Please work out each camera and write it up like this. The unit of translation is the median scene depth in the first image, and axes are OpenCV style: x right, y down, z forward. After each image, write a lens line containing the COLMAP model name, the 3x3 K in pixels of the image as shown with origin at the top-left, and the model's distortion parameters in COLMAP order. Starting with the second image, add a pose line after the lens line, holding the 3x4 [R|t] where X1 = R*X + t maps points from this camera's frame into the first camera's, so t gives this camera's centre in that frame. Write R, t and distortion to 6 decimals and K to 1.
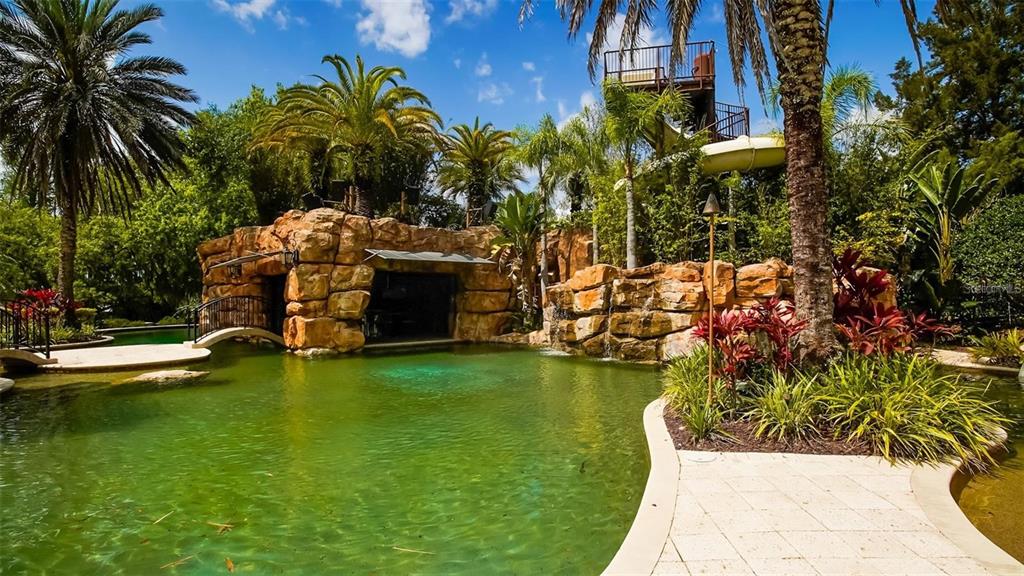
lens RADIAL K [[526.1, 0, 515.0], [0, 526.1, 287.2], [0, 0, 1]] dist [-0.040908, 0.000757]
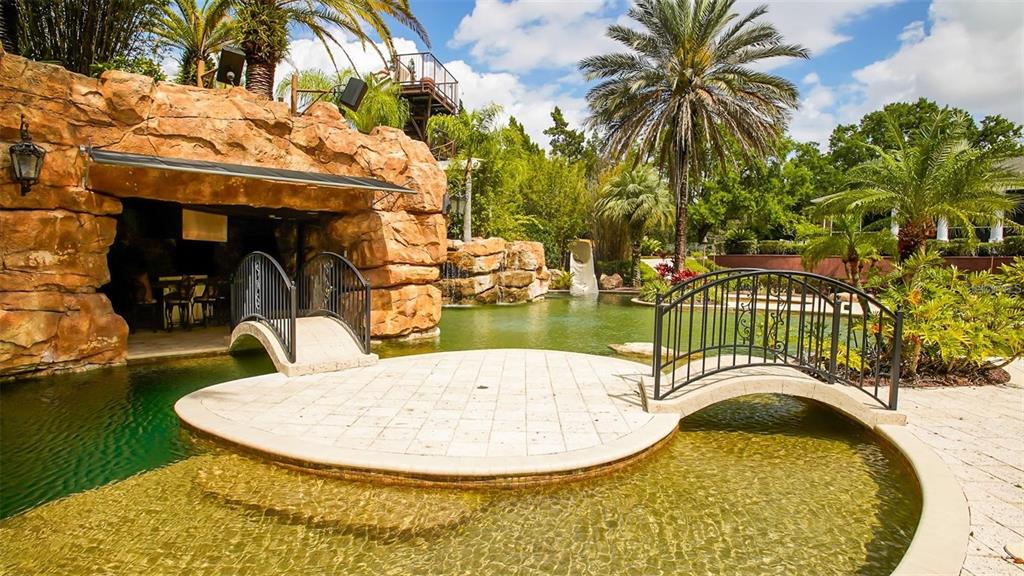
lens RADIAL K [[526.1, 0, 511.2], [0, 526.1, 289.3], [0, 0, 1]] dist [-0.040908, 0.000757]
pose [[-0.025265, -0.052535, 0.998299, -1.146731], [-0.045224, 0.997656, 0.051357, 0.018931], [-0.998657, -0.043850, -0.027582, 0.906445]]
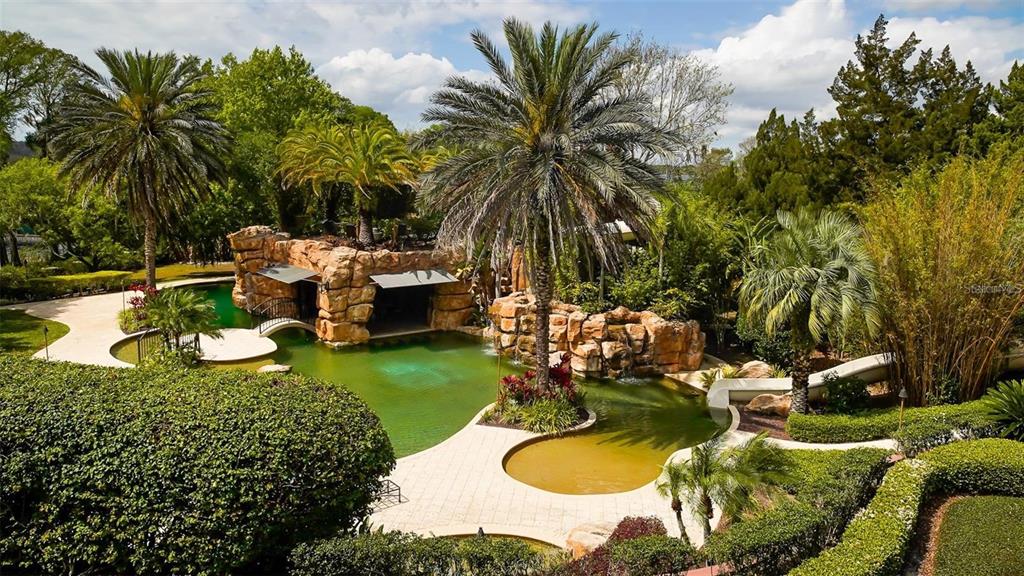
lens RADIAL K [[757.4, 0, 509.8], [0, 757.4, 285.7], [0, 0, 1]] dist [-0.003393, -0.002522]
pose [[0.997680, 0.043453, -0.052403, 0.242998], [-0.033506, 0.983525, 0.177640, -0.471551], [0.059259, -0.175472, 0.982699, -1.180950]]
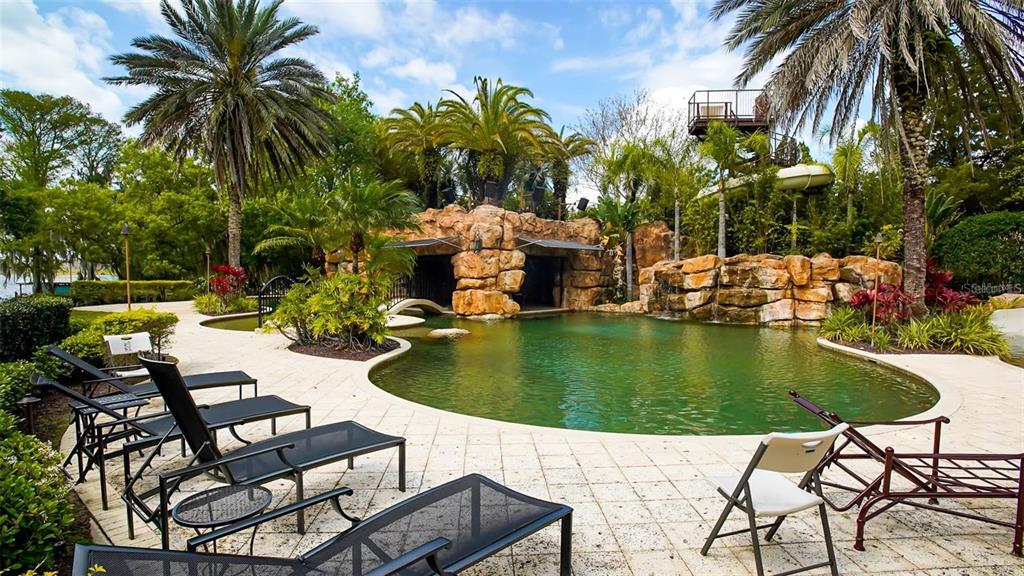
lens RADIAL K [[526.1, 0, 516.2], [0, 526.1, 289.5], [0, 0, 1]] dist [-0.040908, 0.000757]
pose [[0.993195, 0.008830, 0.116127, -0.469715], [-0.015166, 0.998437, 0.053797, -0.016941], [-0.115470, -0.055193, 0.991776, -0.306210]]
